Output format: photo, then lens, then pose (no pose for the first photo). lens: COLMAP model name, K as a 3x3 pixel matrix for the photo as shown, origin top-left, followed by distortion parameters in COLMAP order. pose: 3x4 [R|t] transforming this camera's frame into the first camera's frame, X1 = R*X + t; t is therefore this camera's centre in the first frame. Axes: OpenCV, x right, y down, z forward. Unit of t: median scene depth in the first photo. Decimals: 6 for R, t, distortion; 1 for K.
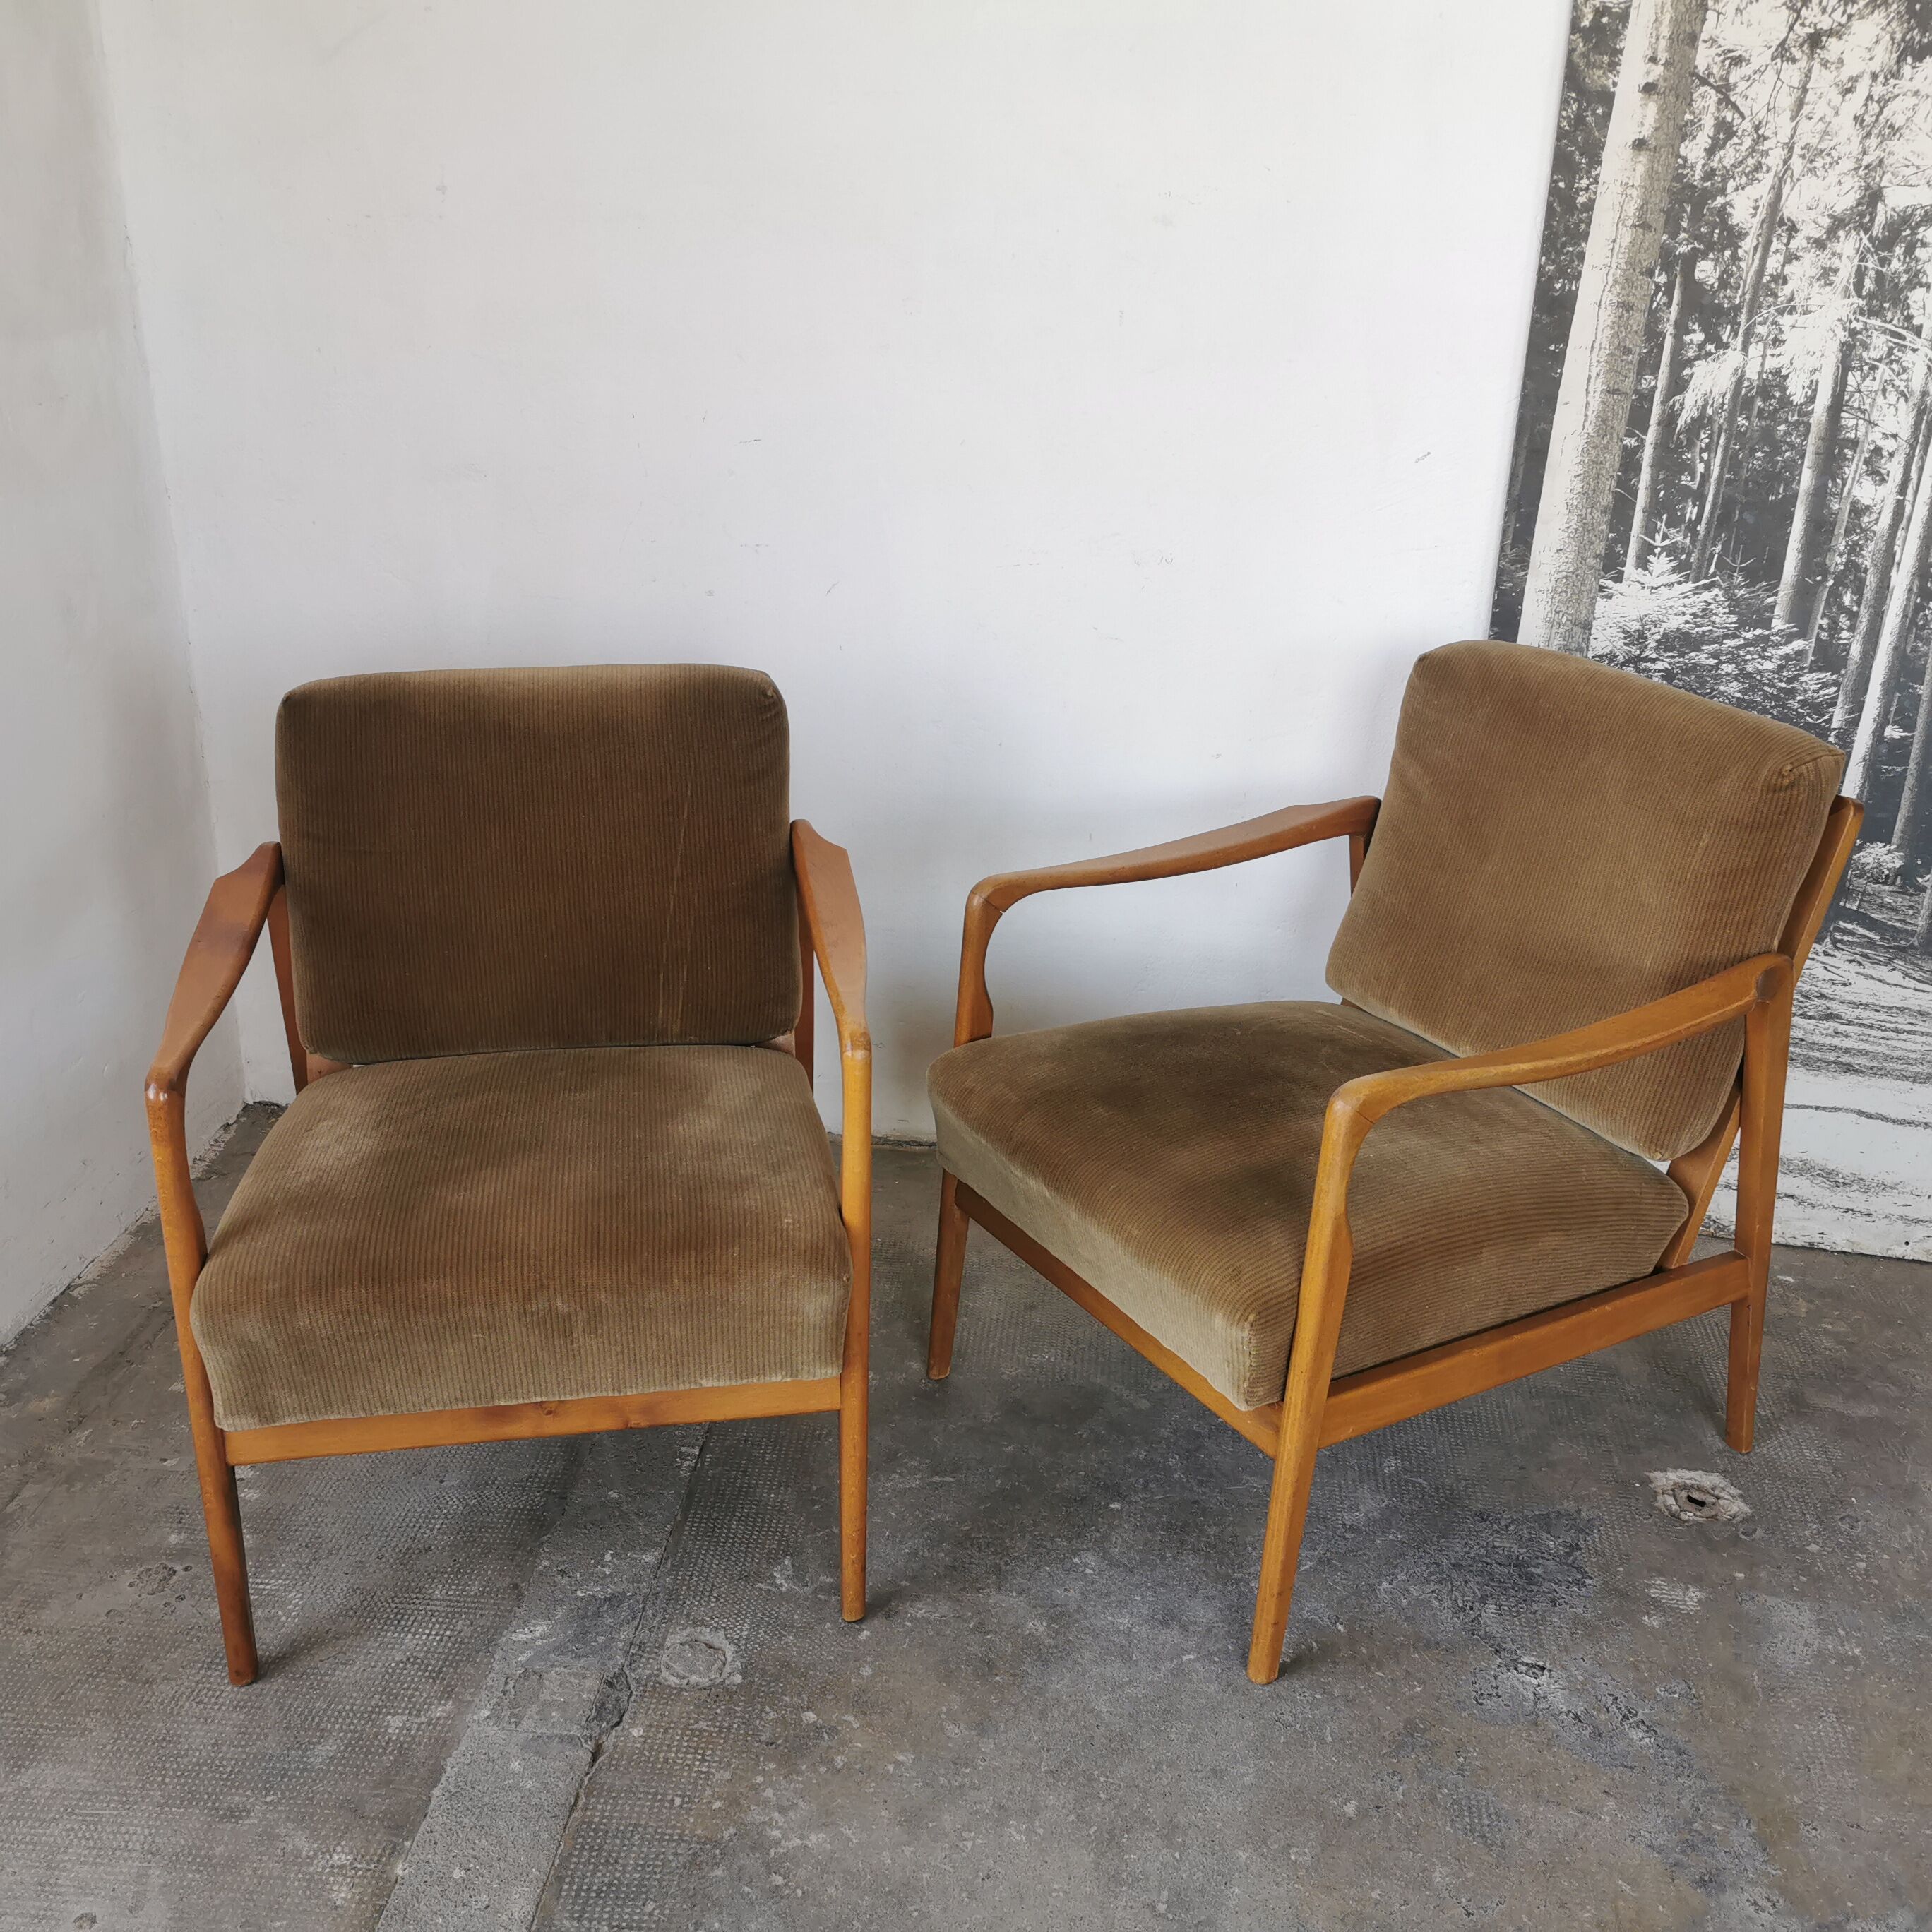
lens RADIAL K [[2003.0, 0, 964.4], [0, 2003.0, 955.5], [0, 0, 1]] dist [0.033522, 0.000000]
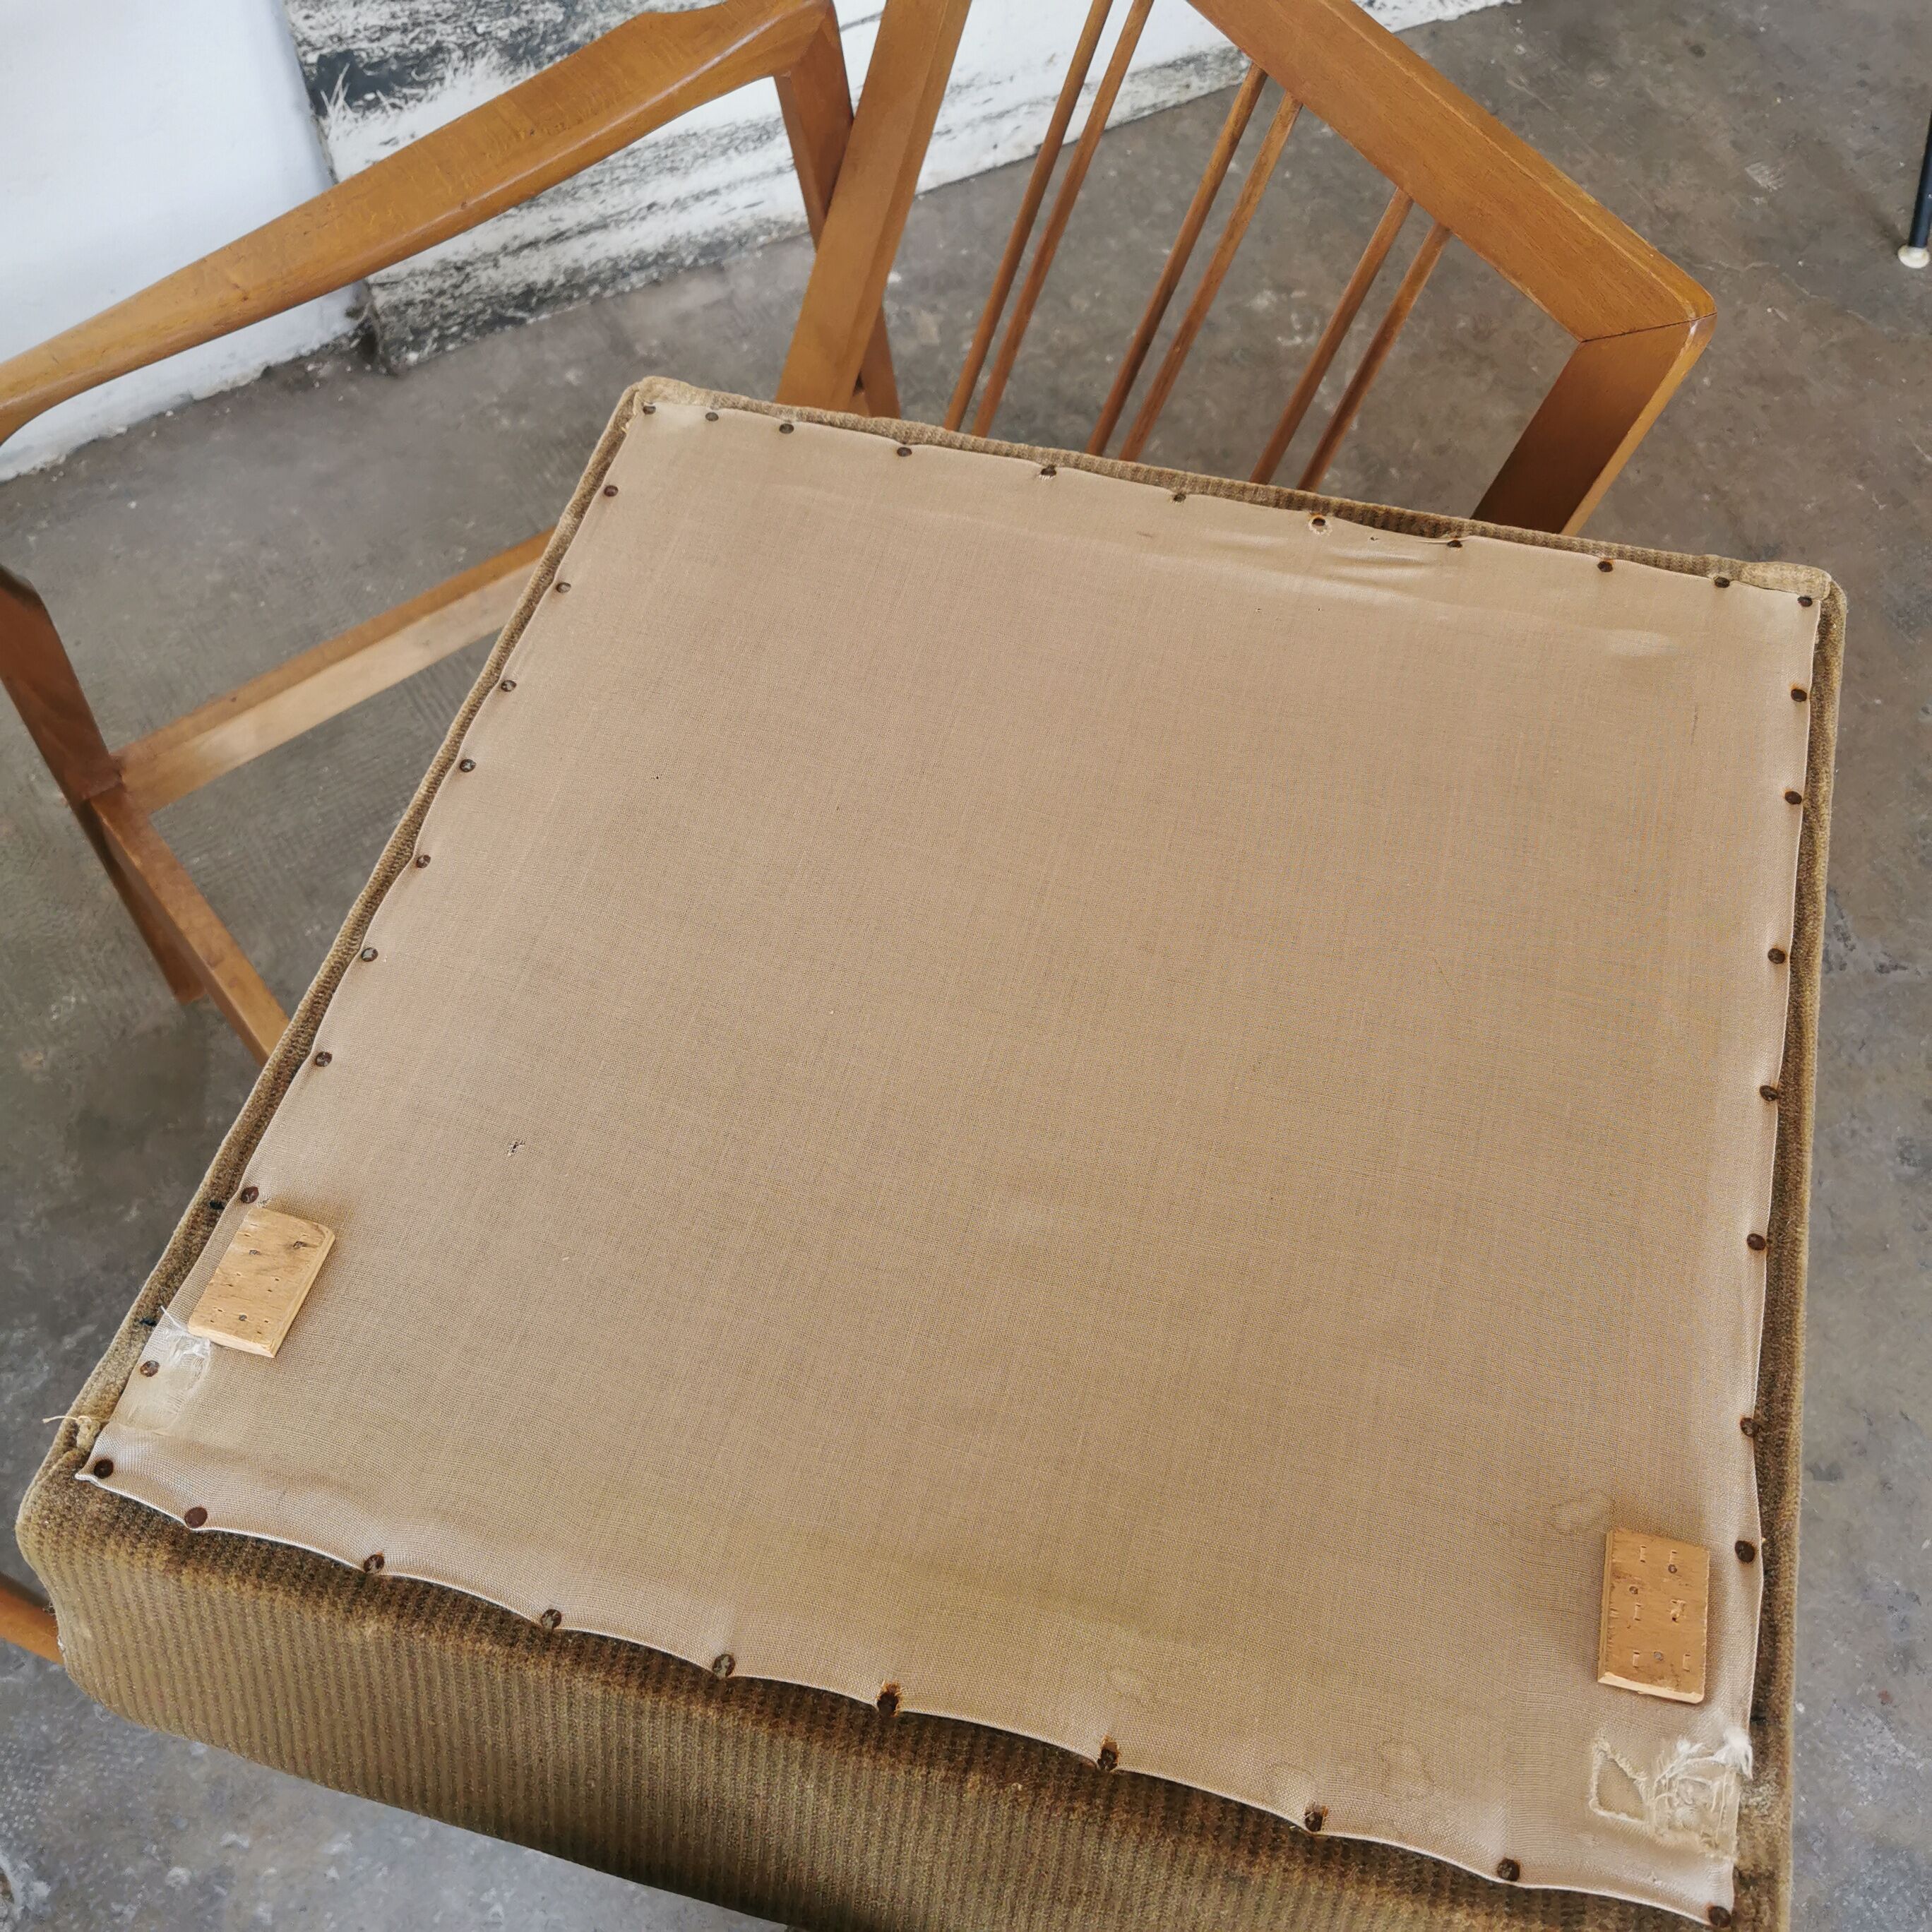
lens RADIAL K [[2003.0, 0, 964.5], [0, 2003.0, 970.7], [0, 0, 1]] dist [0.033522, 0.000000]
pose [[0.777346, -0.556355, 0.293602, 0.078307], [0.206922, 0.666887, 0.715852, -0.211923], [-0.594067, -0.495713, 0.633525, 0.429435]]
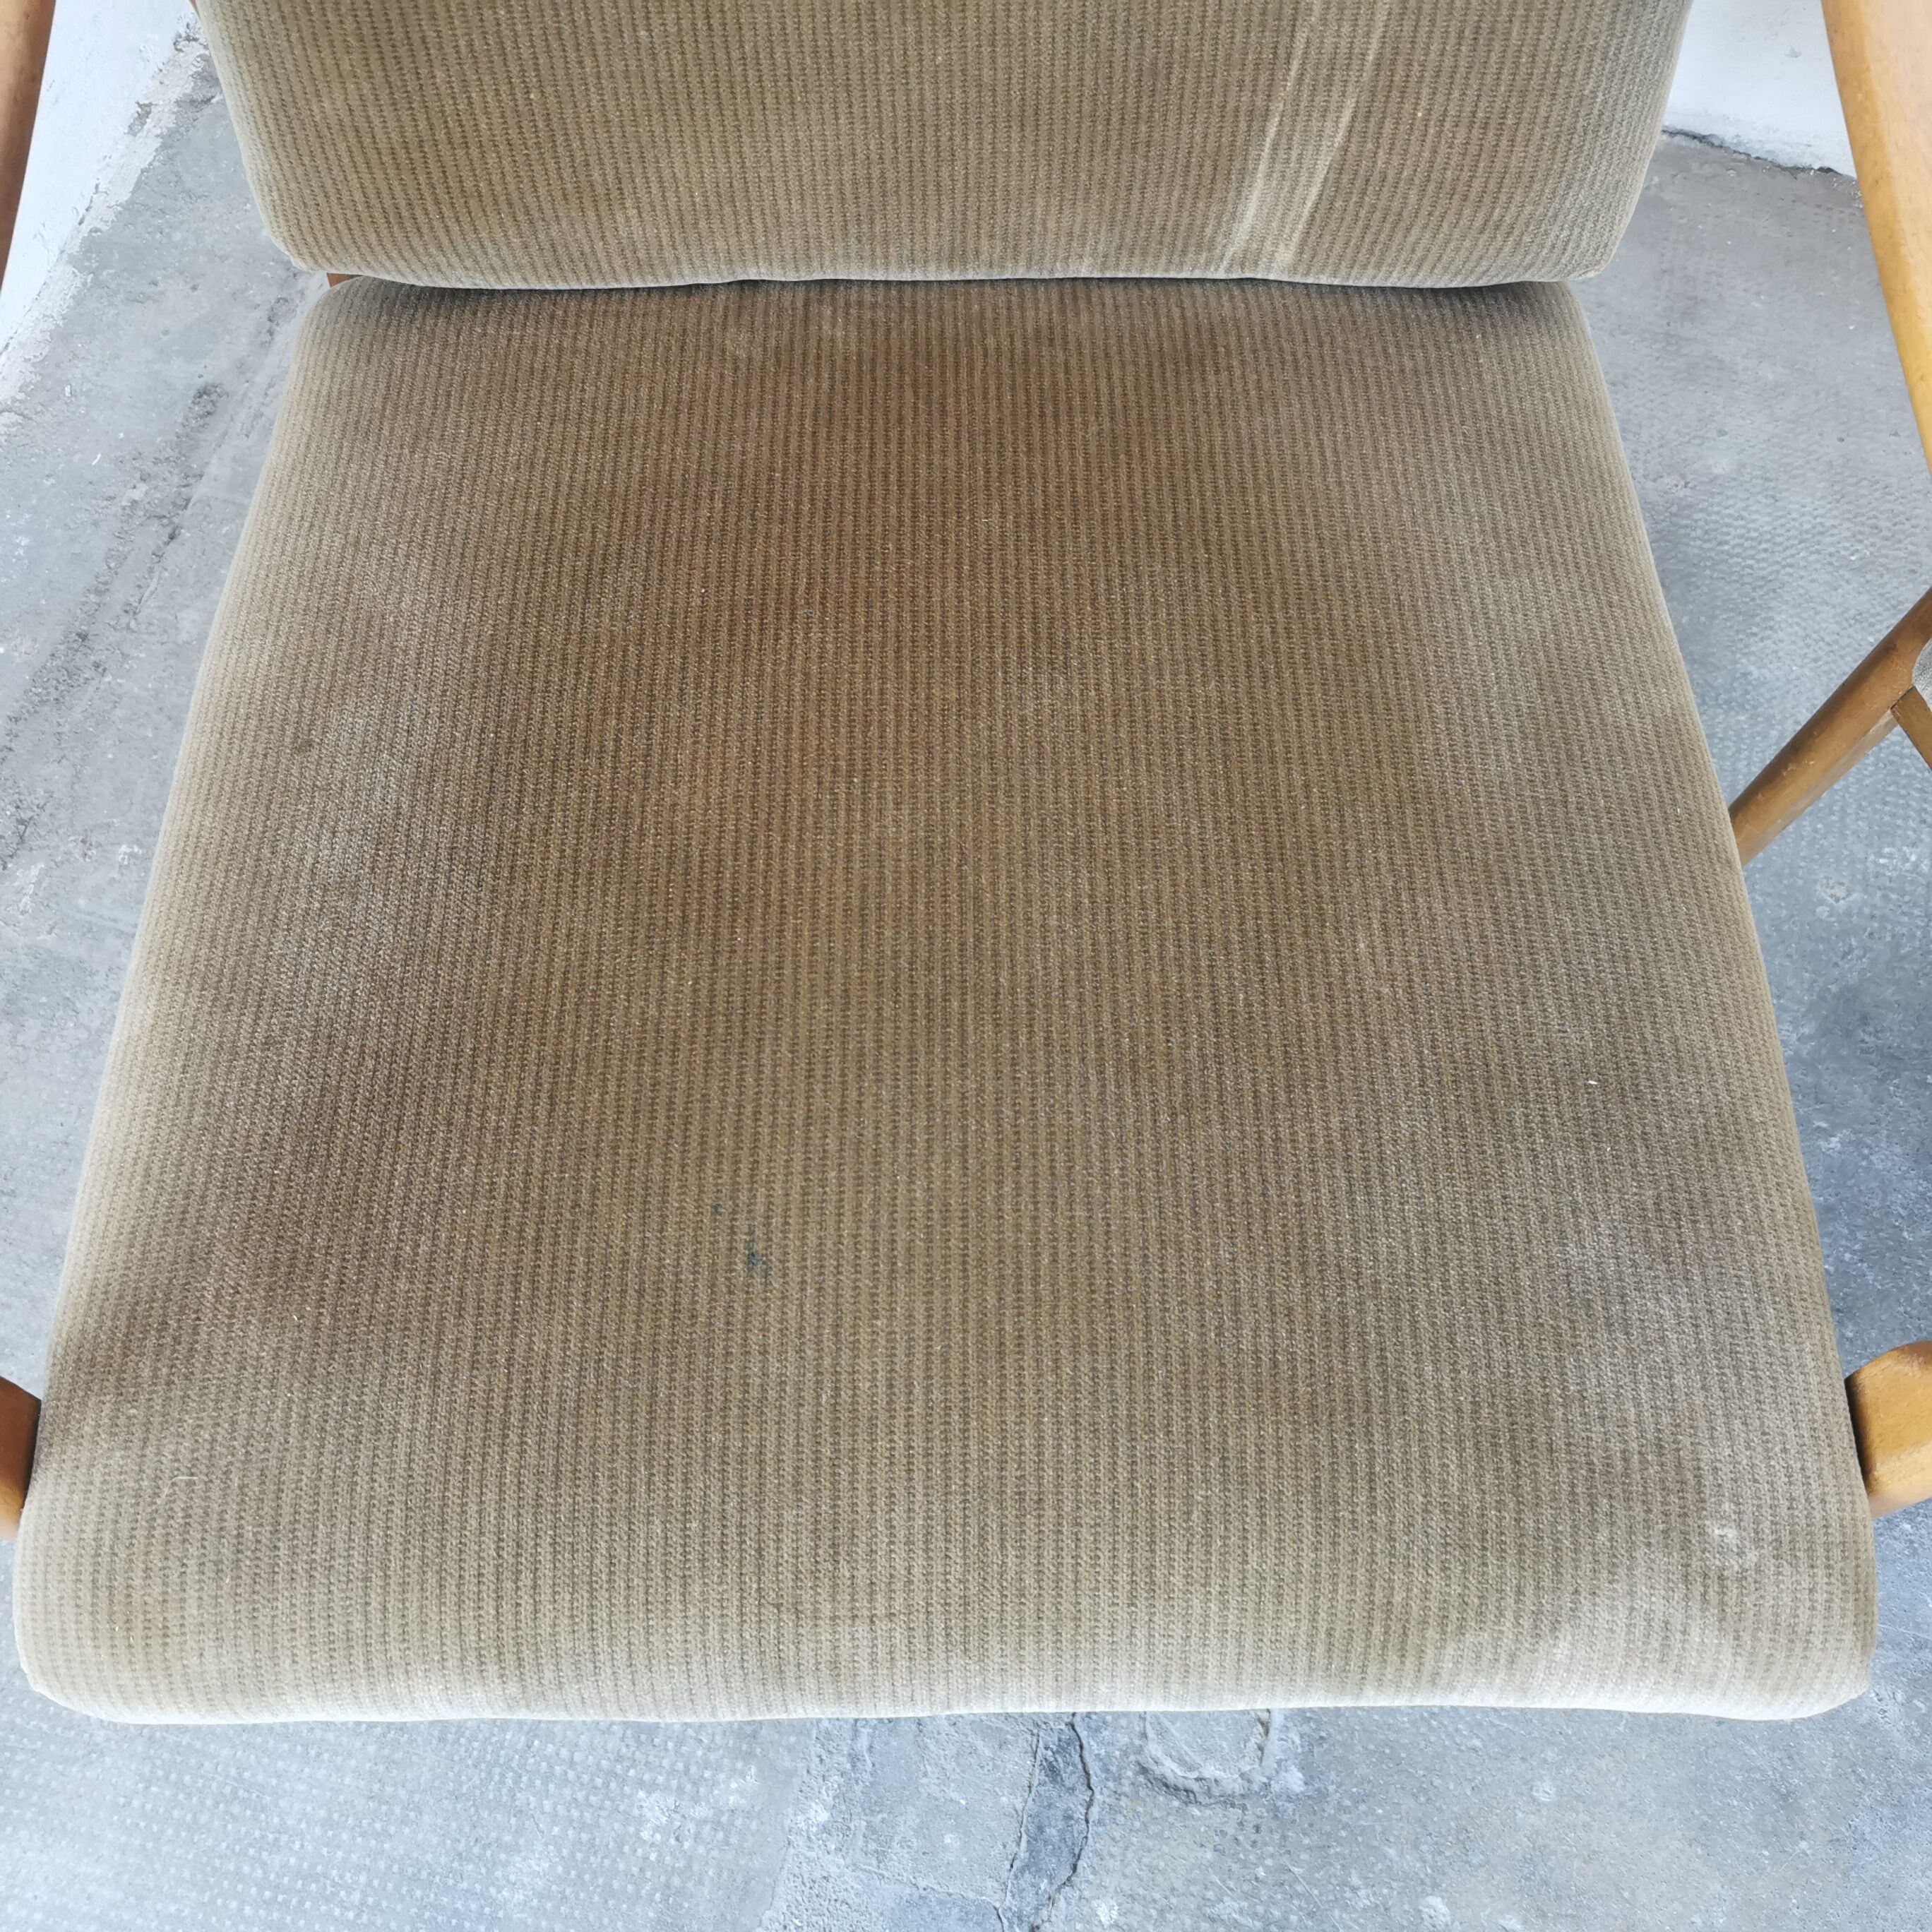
lens RADIAL K [[2003.0, 0, 967.0], [0, 2003.0, 943.8], [0, 0, 1]] dist [0.033522, 0.000000]
pose [[0.988884, 0.132306, -0.067854, -0.150426], [-0.045596, 0.704183, 0.708553, -0.121413], [0.141527, -0.697582, 0.702388, 0.616701]]
